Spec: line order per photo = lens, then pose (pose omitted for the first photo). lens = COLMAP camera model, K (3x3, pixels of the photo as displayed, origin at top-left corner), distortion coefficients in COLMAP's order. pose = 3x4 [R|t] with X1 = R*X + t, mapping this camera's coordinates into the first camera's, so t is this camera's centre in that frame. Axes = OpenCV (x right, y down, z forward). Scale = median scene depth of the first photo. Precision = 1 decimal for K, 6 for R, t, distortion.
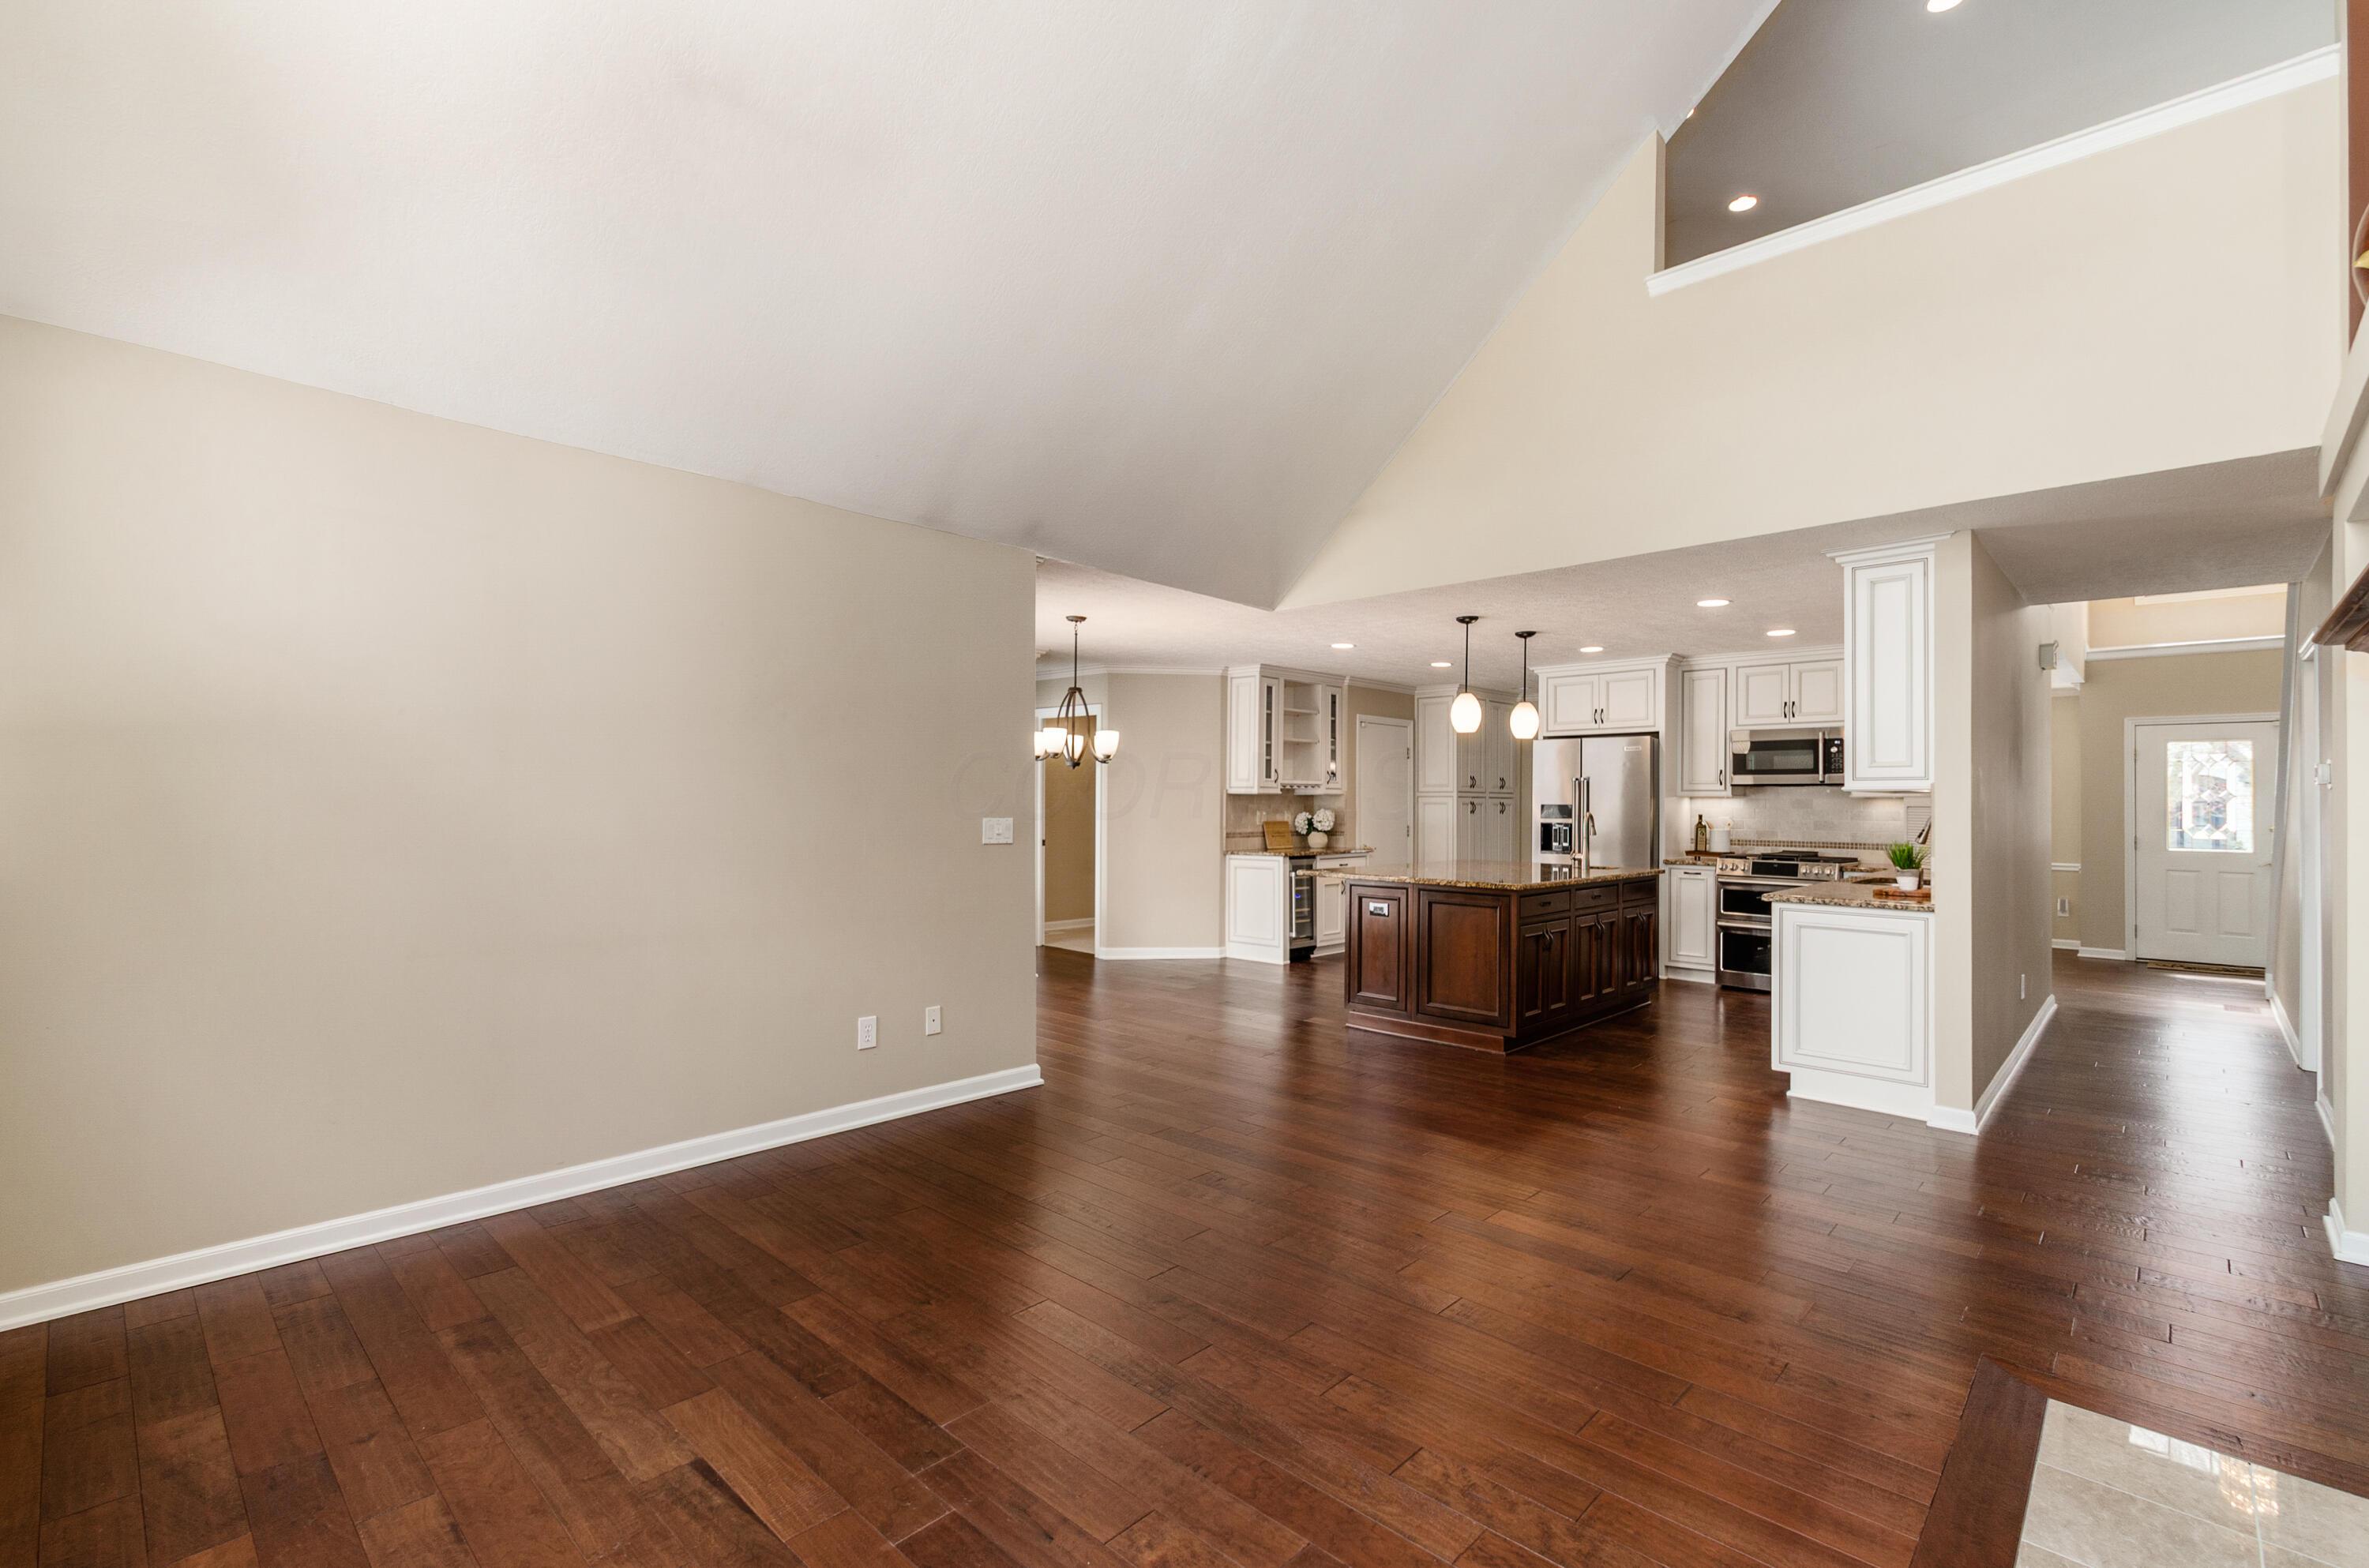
lens RADIAL K [[1045.5, 0, 1198.7], [0, 1045.5, 822.1], [0, 0, 1]] dist [0.004492, 0.001288]
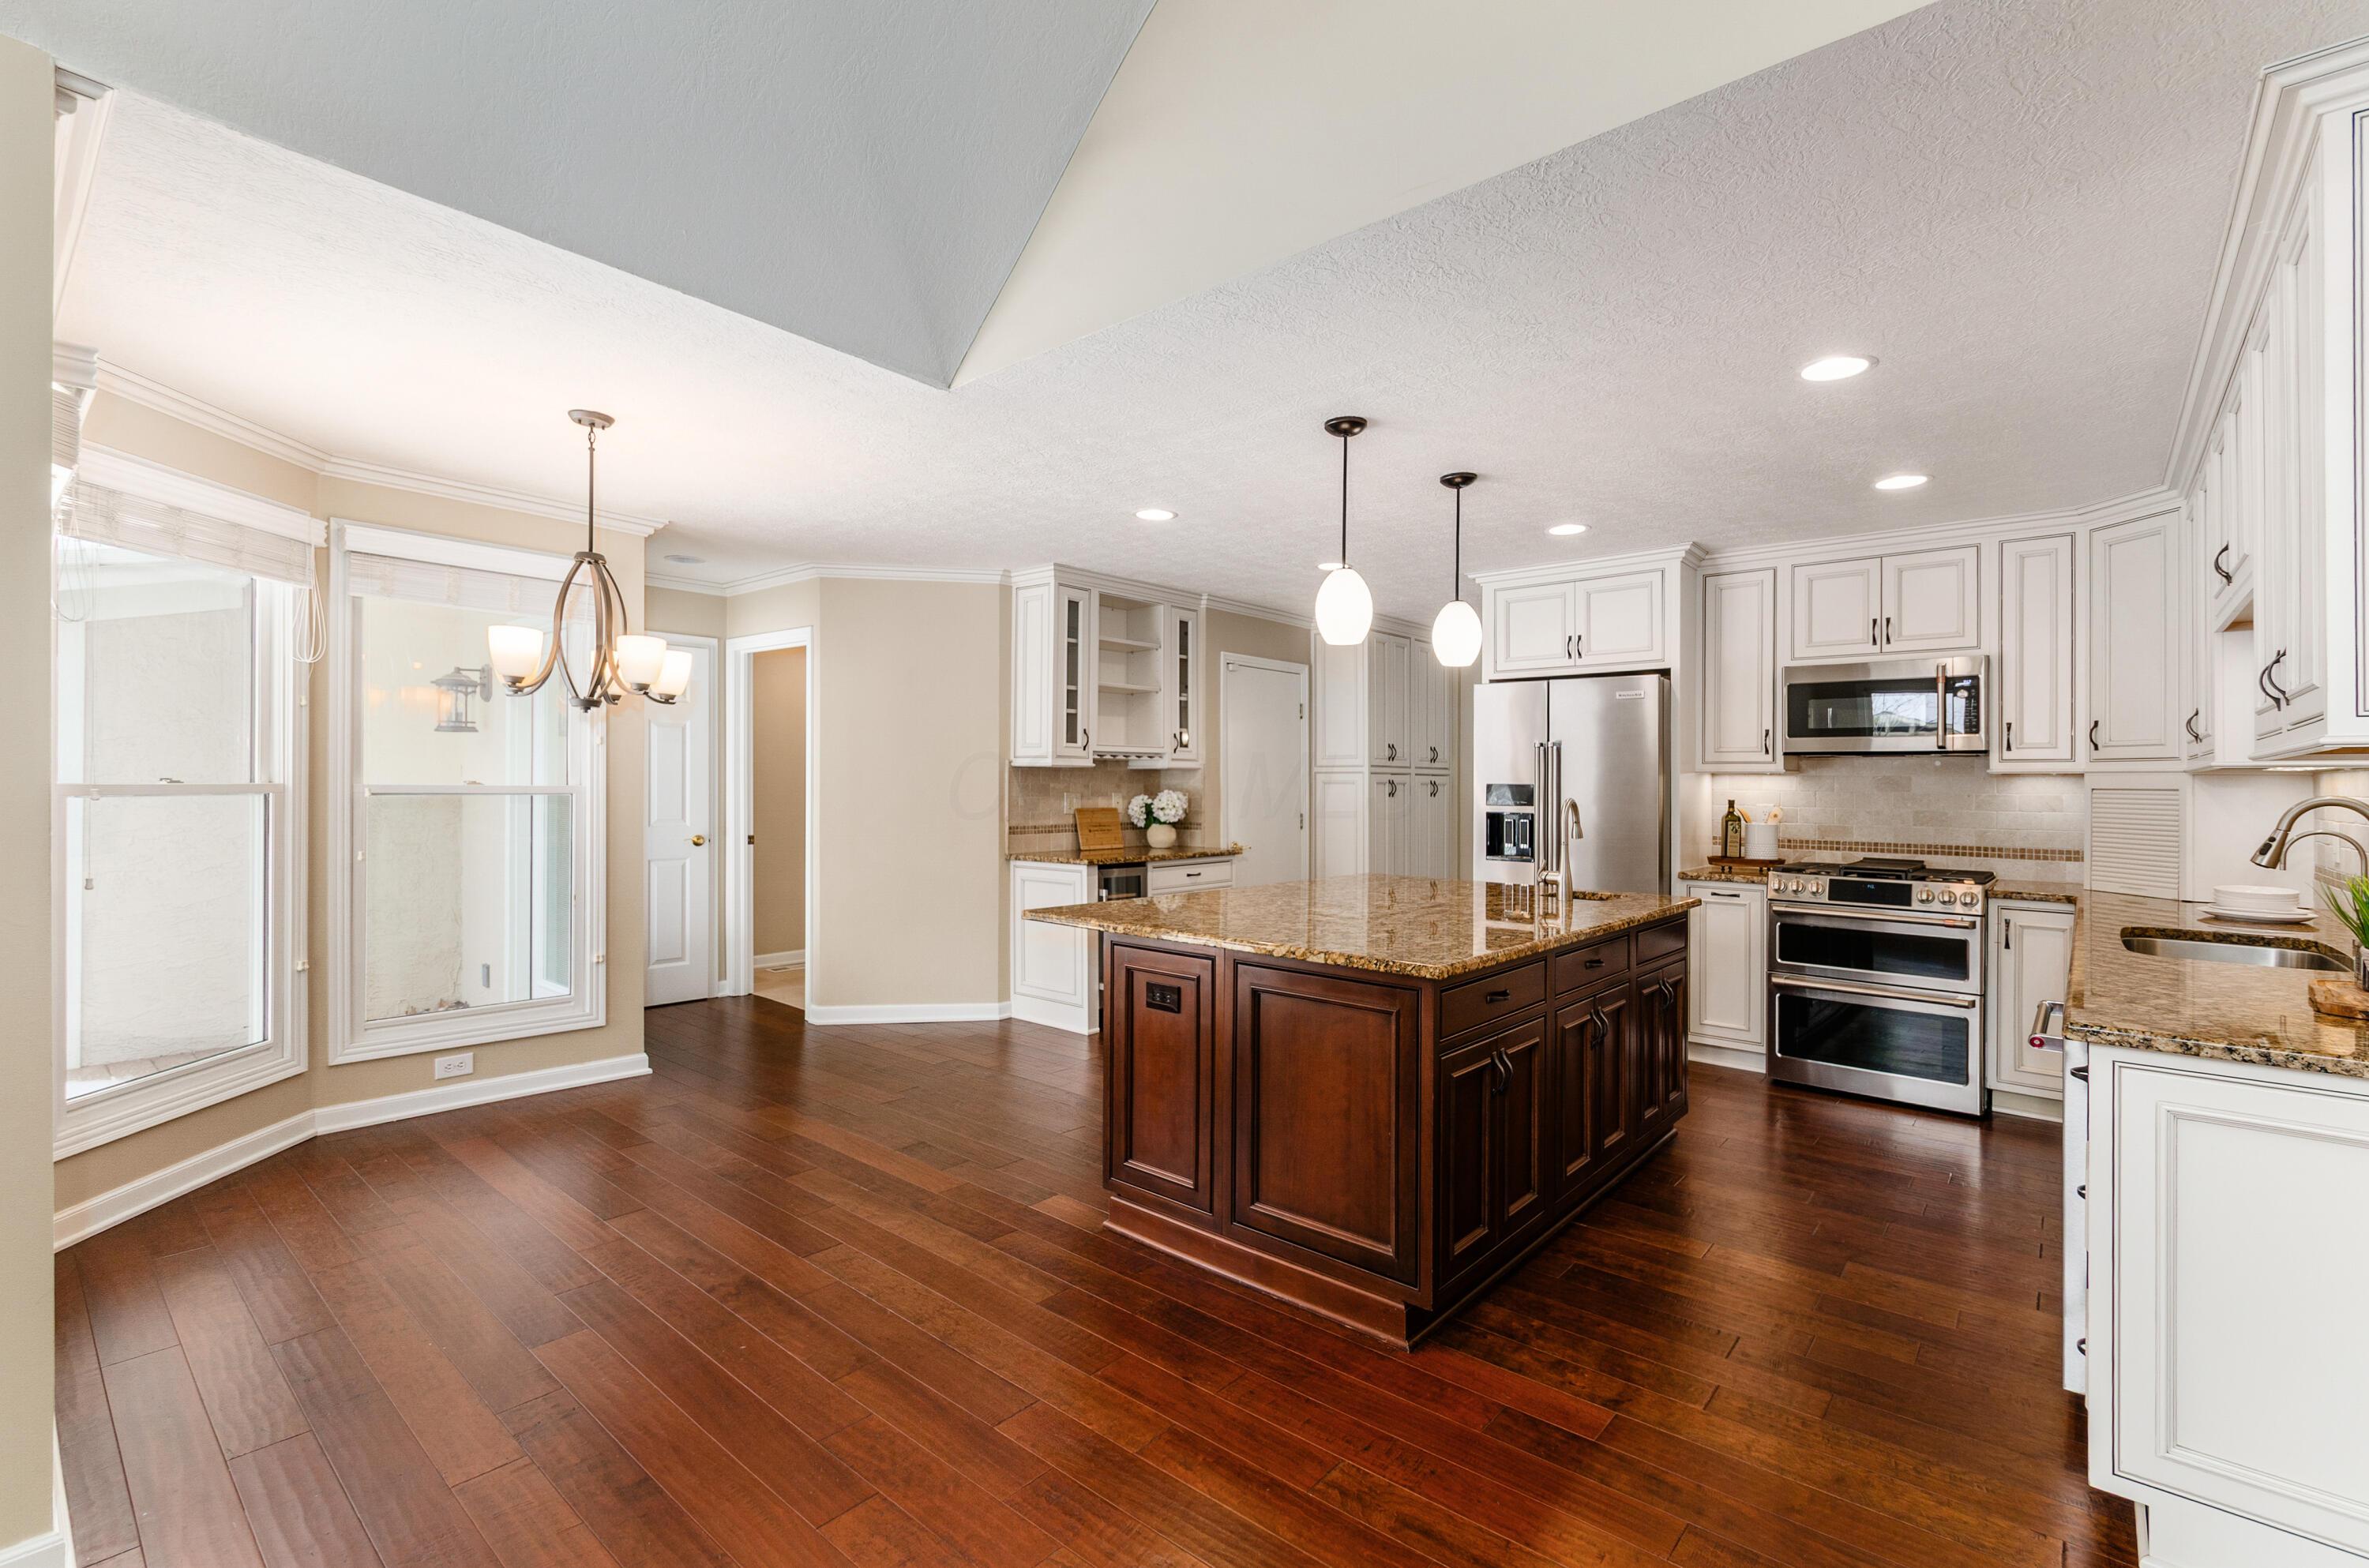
lens RADIAL K [[1045.5, 0, 1199.2], [0, 1045.5, 790.1], [0, 0, 1]] dist [0.004492, 0.001288]
pose [[0.998799, 0.001596, 0.048967, 0.121924], [-0.001075, 0.999942, -0.010671, -0.006099], [-0.048981, 0.010606, 0.998743, 0.373435]]
